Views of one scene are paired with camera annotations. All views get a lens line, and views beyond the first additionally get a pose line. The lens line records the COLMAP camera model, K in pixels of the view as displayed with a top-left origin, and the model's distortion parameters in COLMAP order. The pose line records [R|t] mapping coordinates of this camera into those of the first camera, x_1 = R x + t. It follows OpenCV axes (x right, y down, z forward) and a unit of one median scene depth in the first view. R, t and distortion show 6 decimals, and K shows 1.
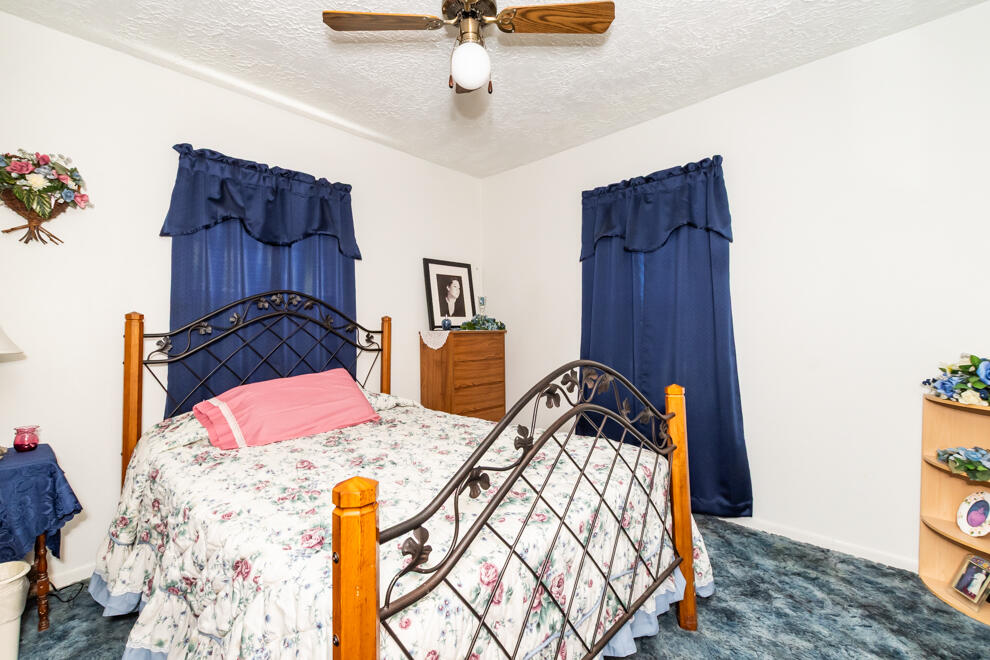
lens RADIAL K [[434.5, 0, 493.5], [0, 434.5, 332.2], [0, 0, 1]] dist [0.004029, 0.000419]
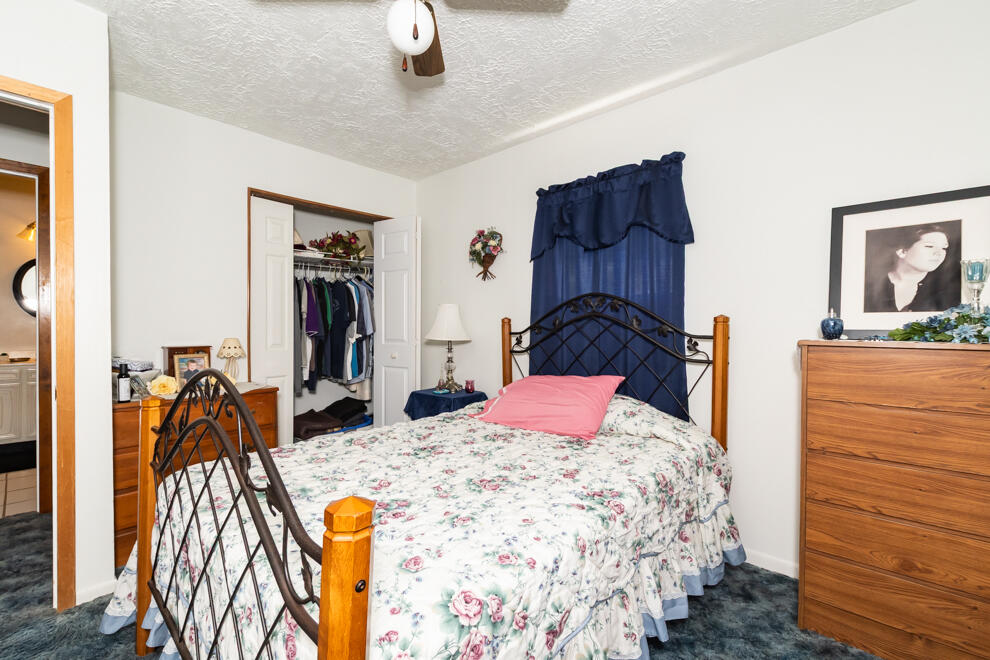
lens RADIAL K [[434.5, 0, 493.5], [0, 434.5, 332.2], [0, 0, 1]] dist [0.004029, 0.000419]
pose [[0.000077, 0.019223, -0.999815, 0.508917], [-0.020165, 0.999612, 0.019218, -0.017142], [0.999797, 0.020160, 0.000464, 0.717860]]
